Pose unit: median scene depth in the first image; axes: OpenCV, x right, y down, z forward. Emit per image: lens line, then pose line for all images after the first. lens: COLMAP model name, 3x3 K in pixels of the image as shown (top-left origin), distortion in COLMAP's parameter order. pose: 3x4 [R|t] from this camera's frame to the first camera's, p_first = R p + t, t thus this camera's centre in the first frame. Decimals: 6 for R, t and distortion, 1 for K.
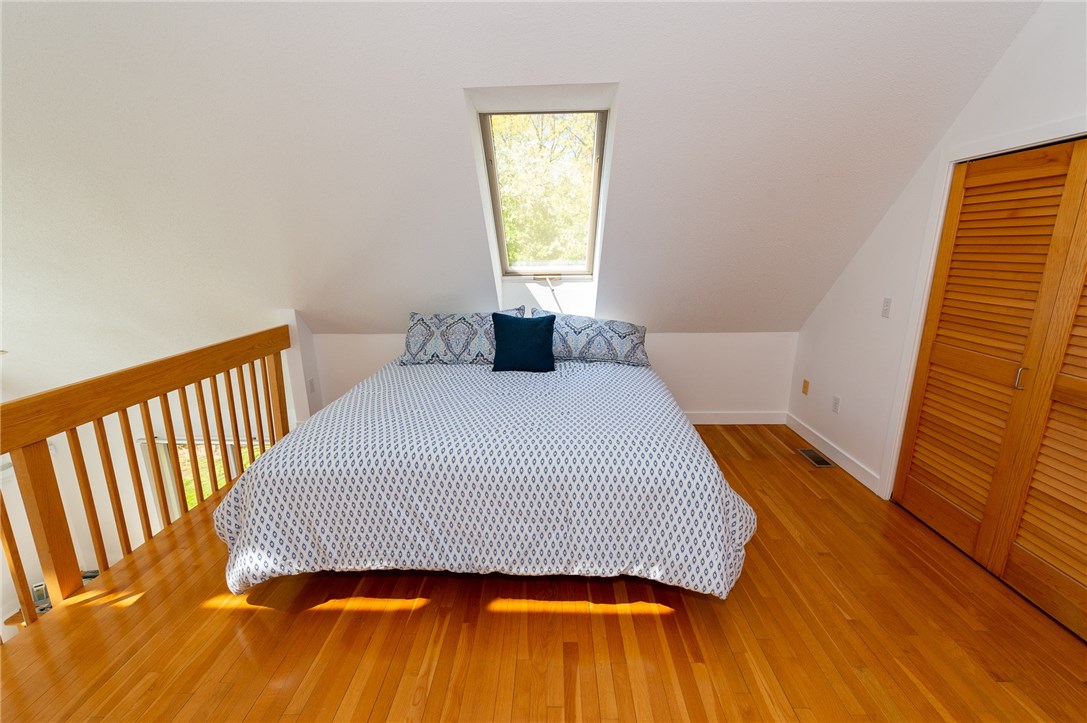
lens RADIAL K [[455.5, 0, 536.3], [0, 455.5, 361.2], [0, 0, 1]] dist [0.006889, -0.000662]
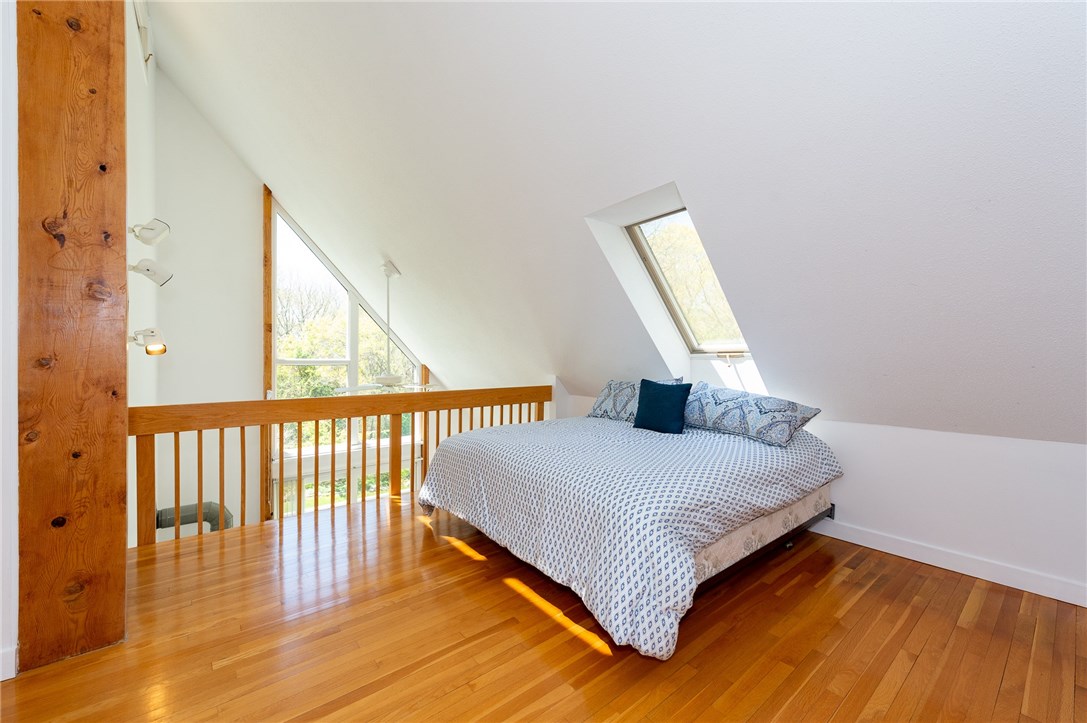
lens RADIAL K [[429.4, 0, 537.4], [0, 429.4, 356.7], [0, 0, 1]] dist [0.004800, -0.000133]
pose [[0.643476, 0.006703, -0.765437, 0.594590], [-0.191481, 0.969580, -0.152480, 0.061284], [0.741130, 0.244684, 0.625185, 0.095011]]
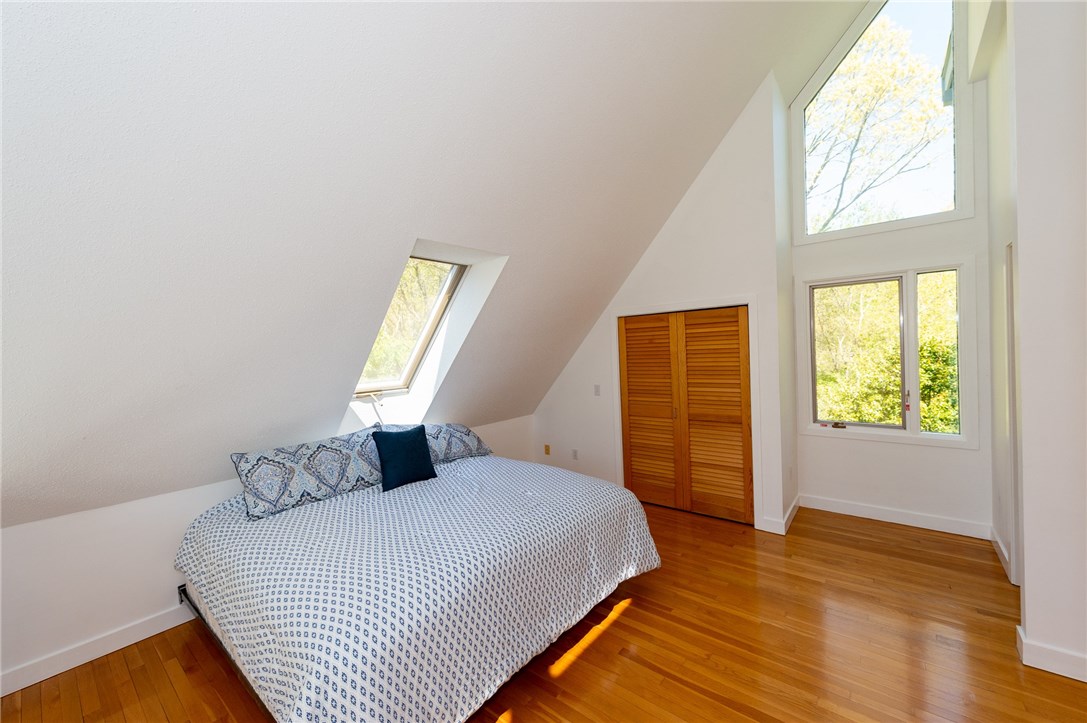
lens RADIAL K [[429.4, 0, 546.8], [0, 429.4, 360.2], [0, 0, 1]] dist [0.004800, -0.000133]
pose [[0.603658, -0.032650, 0.796574, -0.619785], [0.224754, 0.965604, -0.130744, -0.050559], [-0.764907, 0.257958, 0.590233, 0.124102]]
